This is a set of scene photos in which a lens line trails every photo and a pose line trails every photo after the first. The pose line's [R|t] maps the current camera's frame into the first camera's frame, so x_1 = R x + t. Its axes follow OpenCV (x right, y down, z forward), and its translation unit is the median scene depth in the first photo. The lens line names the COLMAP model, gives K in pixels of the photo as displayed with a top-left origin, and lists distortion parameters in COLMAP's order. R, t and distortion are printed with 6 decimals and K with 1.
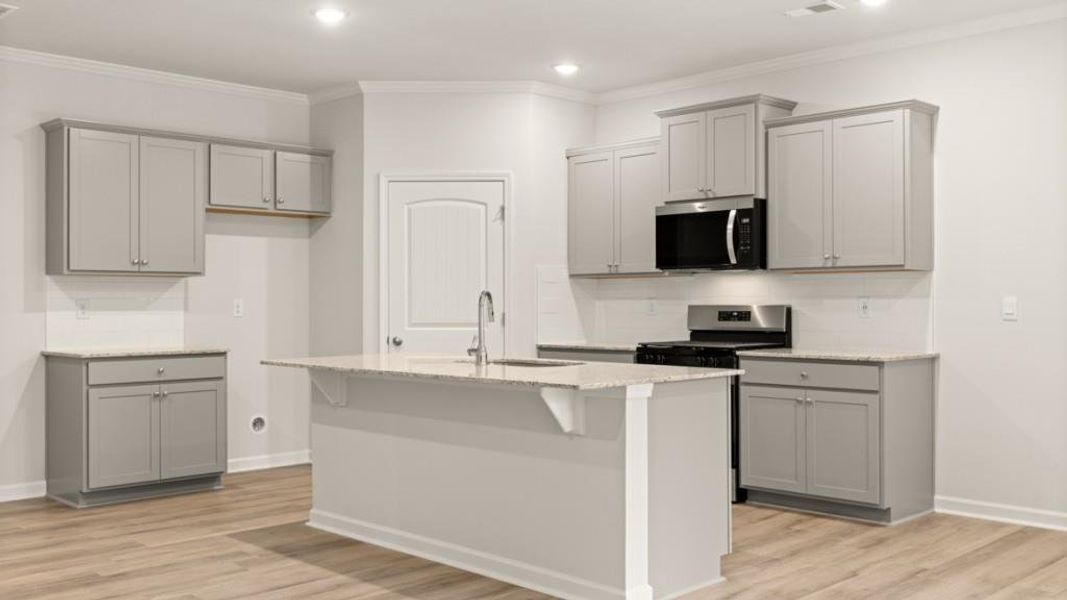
lens RADIAL K [[1029.3, 0, 533.5], [0, 1029.3, 300.0], [0, 0, 1]] dist [0.008733, 0.000052]
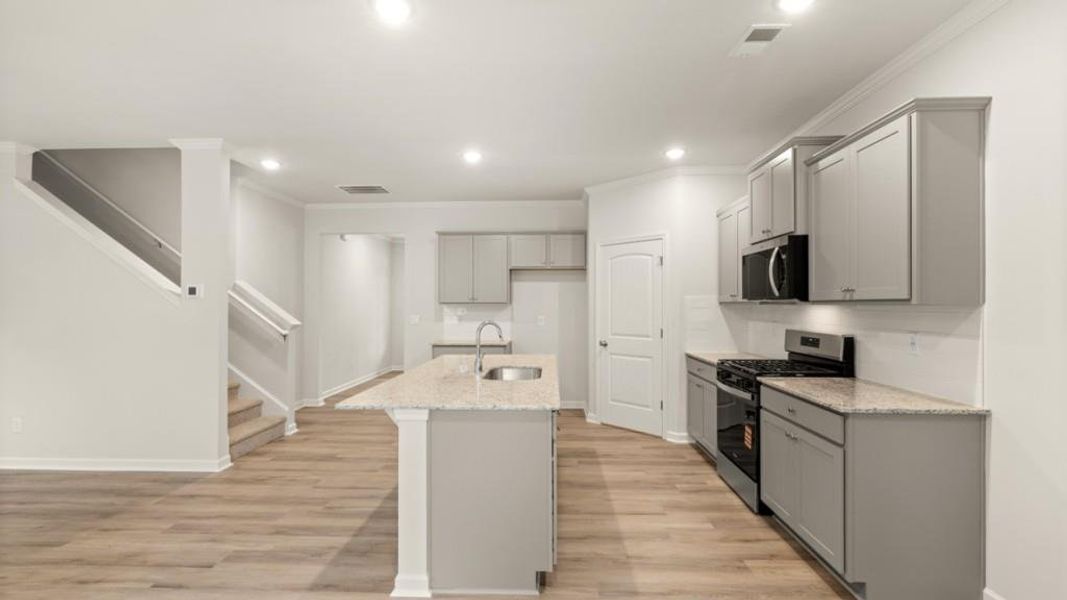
lens RADIAL K [[480.0, 0, 531.0], [0, 480.0, 304.8], [0, 0, 1]] dist [-0.001186, -0.000201]
pose [[0.678560, 0.002245, -0.734542, 0.367396], [0.000645, 0.999993, 0.003652, -0.026048], [0.734545, -0.002952, 0.678554, 0.427460]]
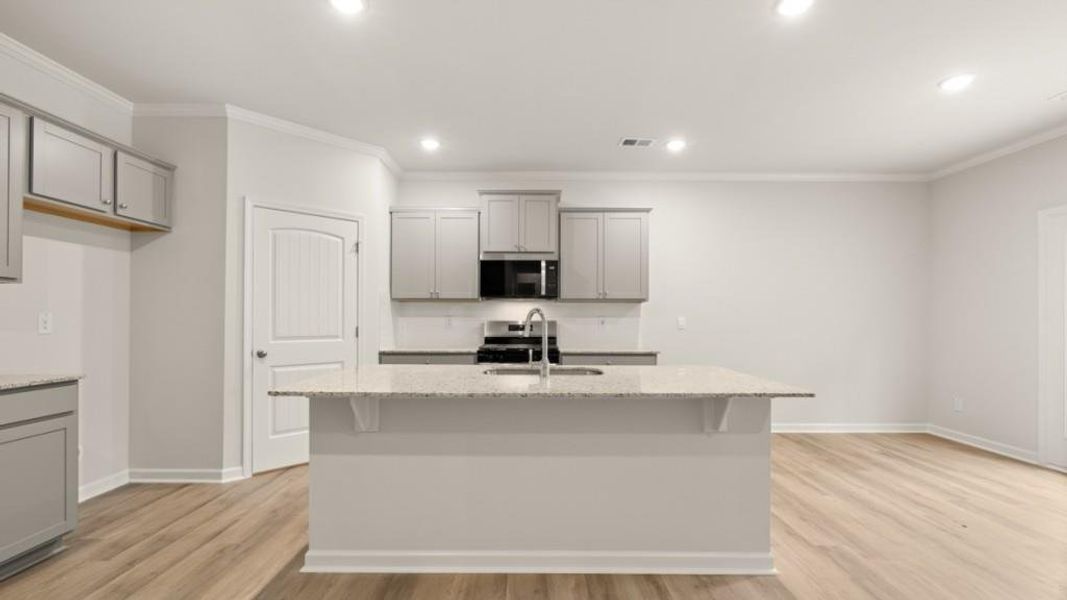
lens RADIAL K [[464.6, 0, 536.1], [0, 464.6, 317.4], [0, 0, 1]] dist [-0.000823, -0.000268]
pose [[0.699202, 0.006033, 0.714898, -0.299296], [-0.006016, 0.999979, -0.002556, 0.001064], [-0.714899, -0.002514, 0.699224, 0.477867]]
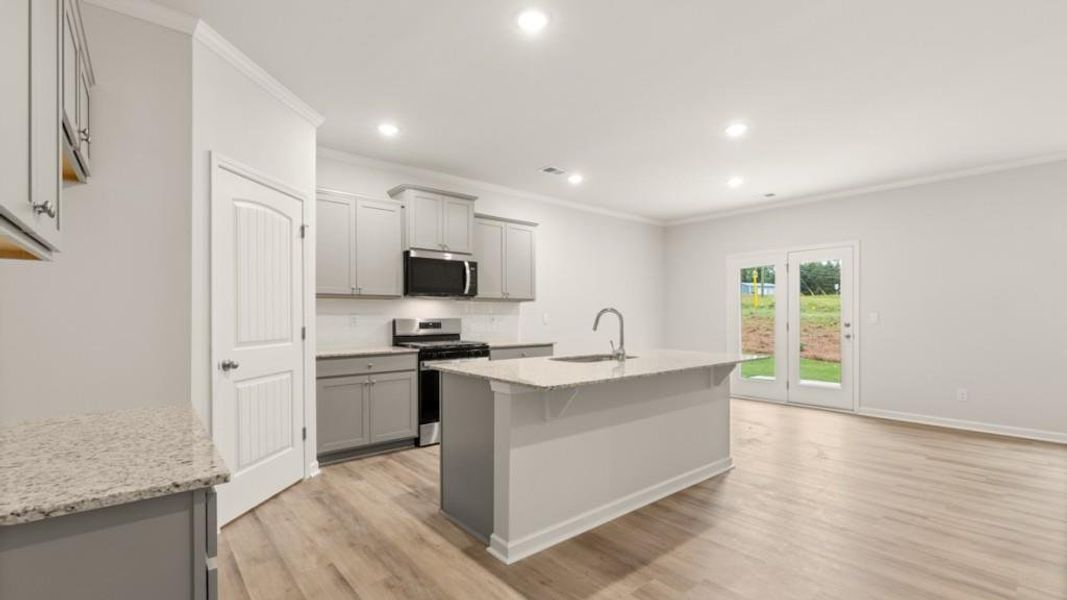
lens RADIAL K [[464.6, 0, 536.1], [0, 464.6, 317.4], [0, 0, 1]] dist [-0.000823, -0.000268]
pose [[0.076224, -0.003040, 0.997086, -0.511313], [-0.000349, 0.999995, 0.003076, 0.000732], [-0.997091, -0.000582, 0.076222, 0.775171]]
